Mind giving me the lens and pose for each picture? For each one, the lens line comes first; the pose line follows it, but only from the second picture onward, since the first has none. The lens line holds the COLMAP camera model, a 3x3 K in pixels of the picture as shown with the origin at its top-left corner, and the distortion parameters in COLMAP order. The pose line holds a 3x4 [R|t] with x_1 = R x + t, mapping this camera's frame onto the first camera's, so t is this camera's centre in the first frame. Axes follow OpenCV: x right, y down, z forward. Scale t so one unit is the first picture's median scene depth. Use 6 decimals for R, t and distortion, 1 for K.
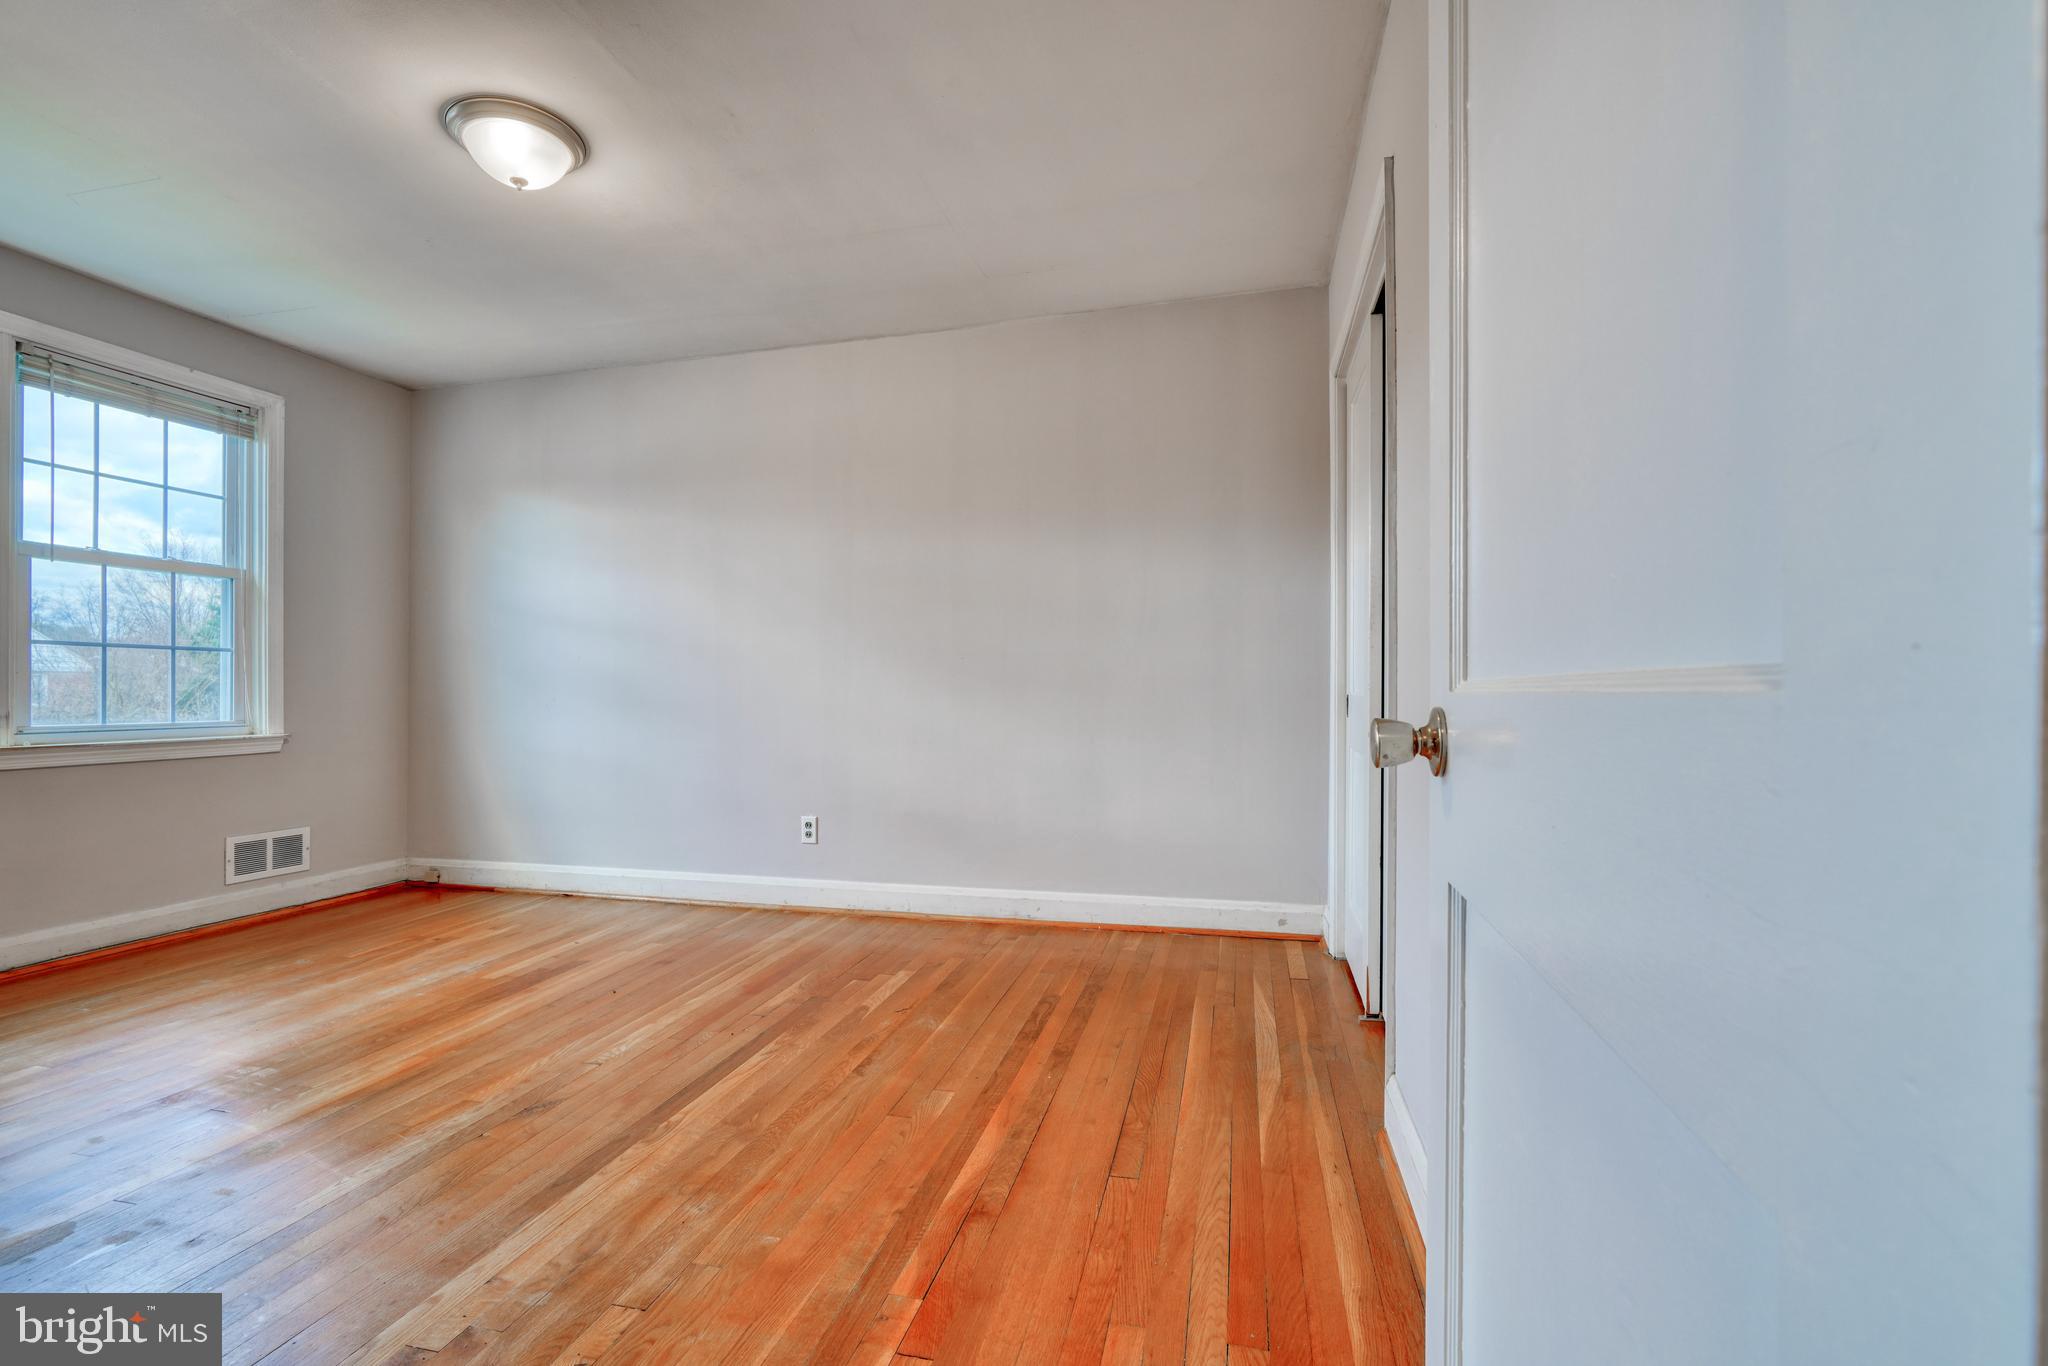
lens RADIAL K [[921.4, 0, 1017.3], [0, 921.4, 690.8], [0, 0, 1]] dist [-0.008773, 0.004333]
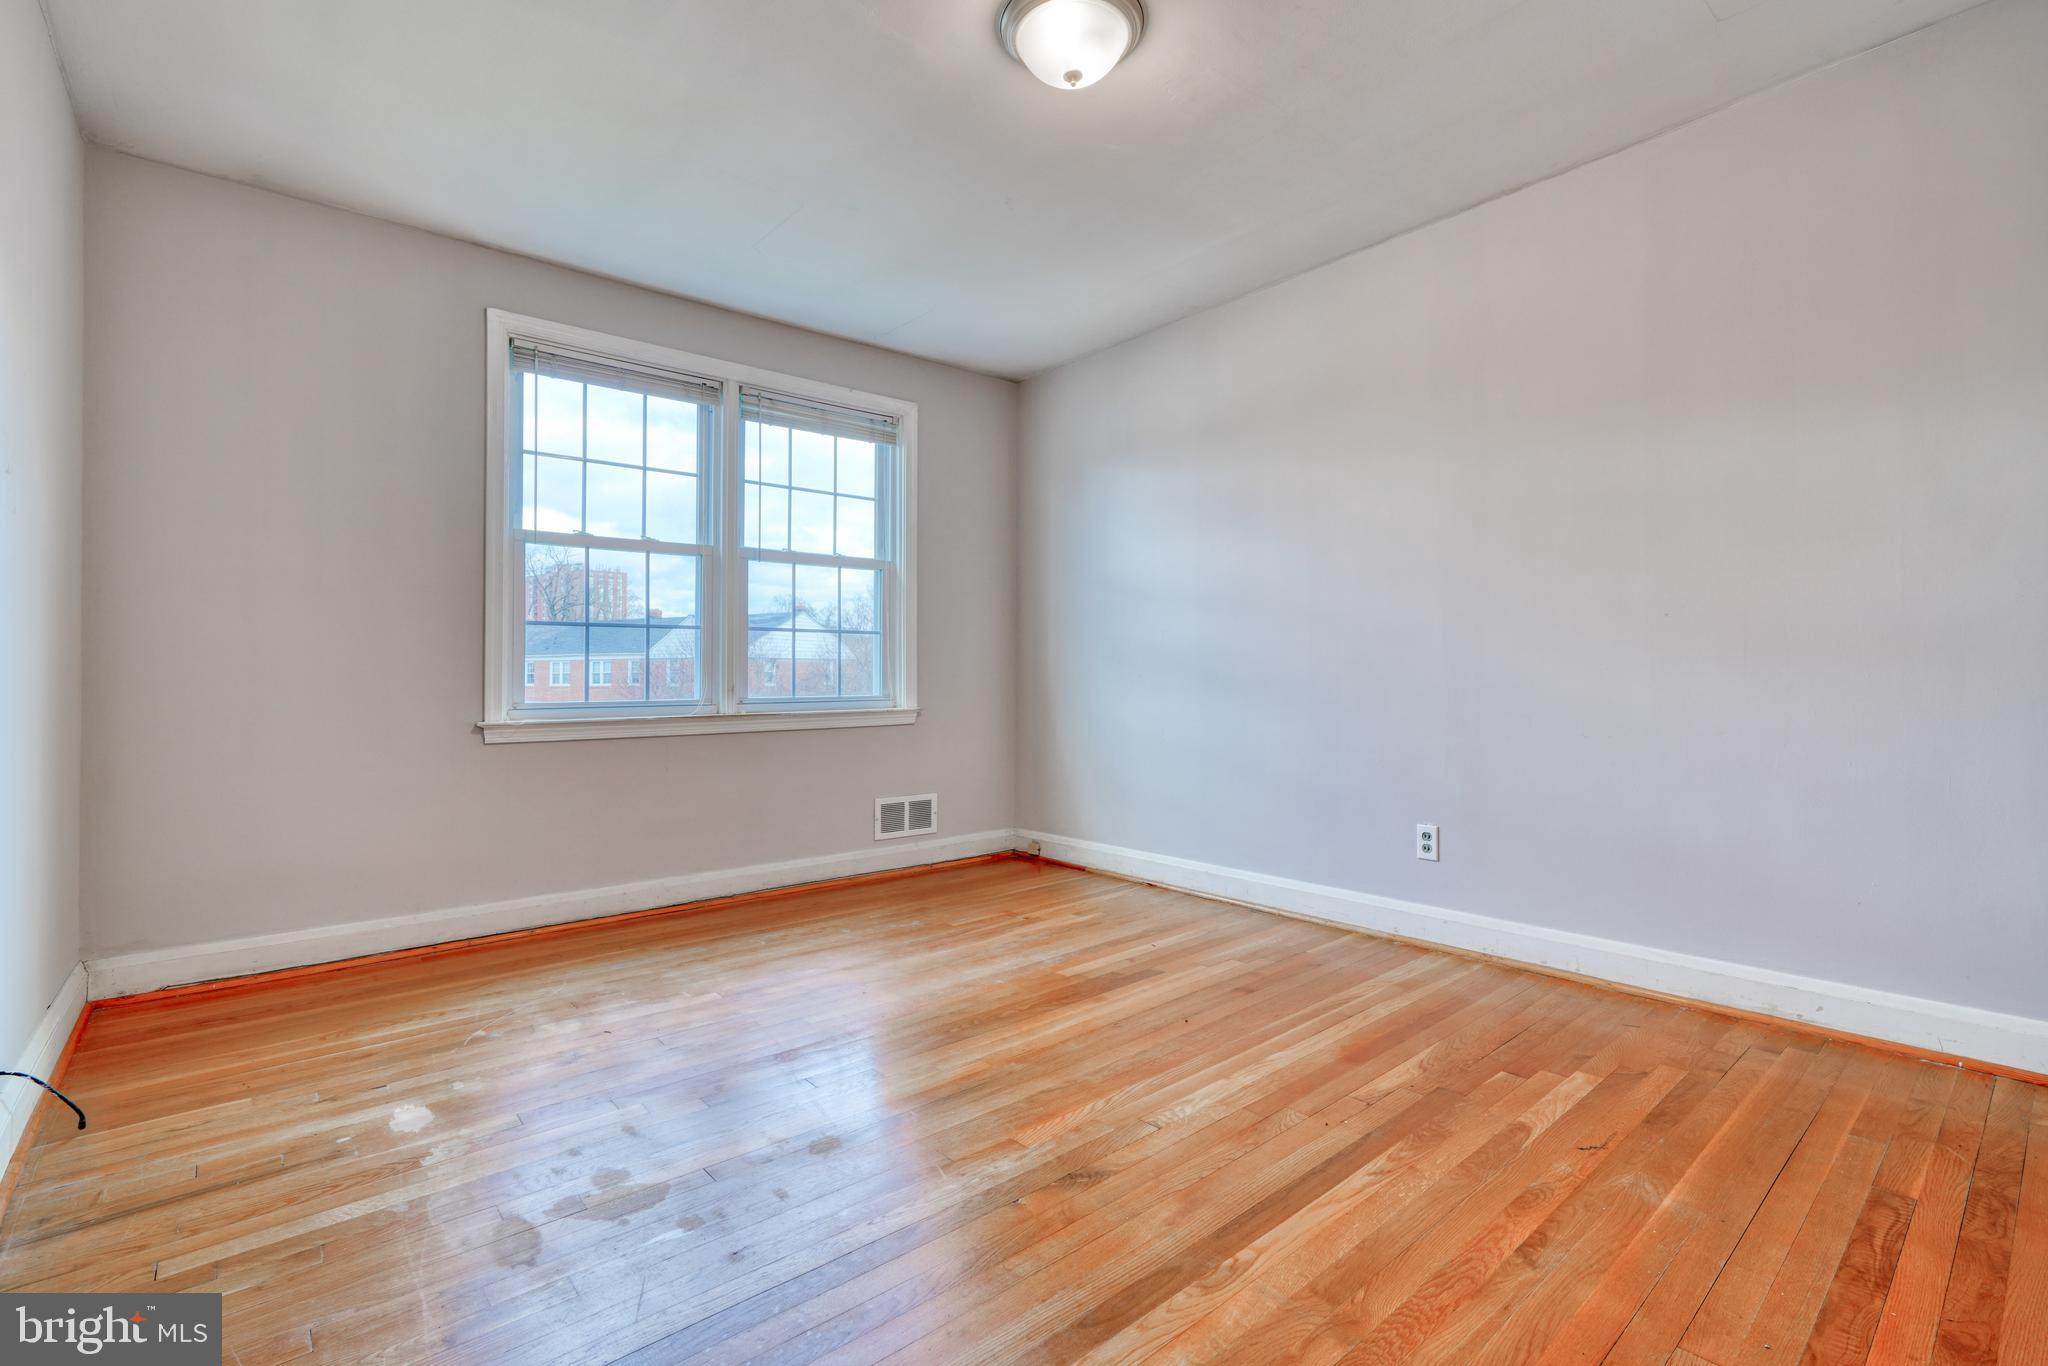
lens RADIAL K [[921.4, 0, 1013.7], [0, 921.4, 670.4], [0, 0, 1]] dist [-0.008773, 0.004333]
pose [[0.806598, -0.005562, -0.591075, -0.062908], [0.004741, 0.999984, -0.002941, 0.007475], [0.591082, -0.000430, 0.806611, 0.216782]]
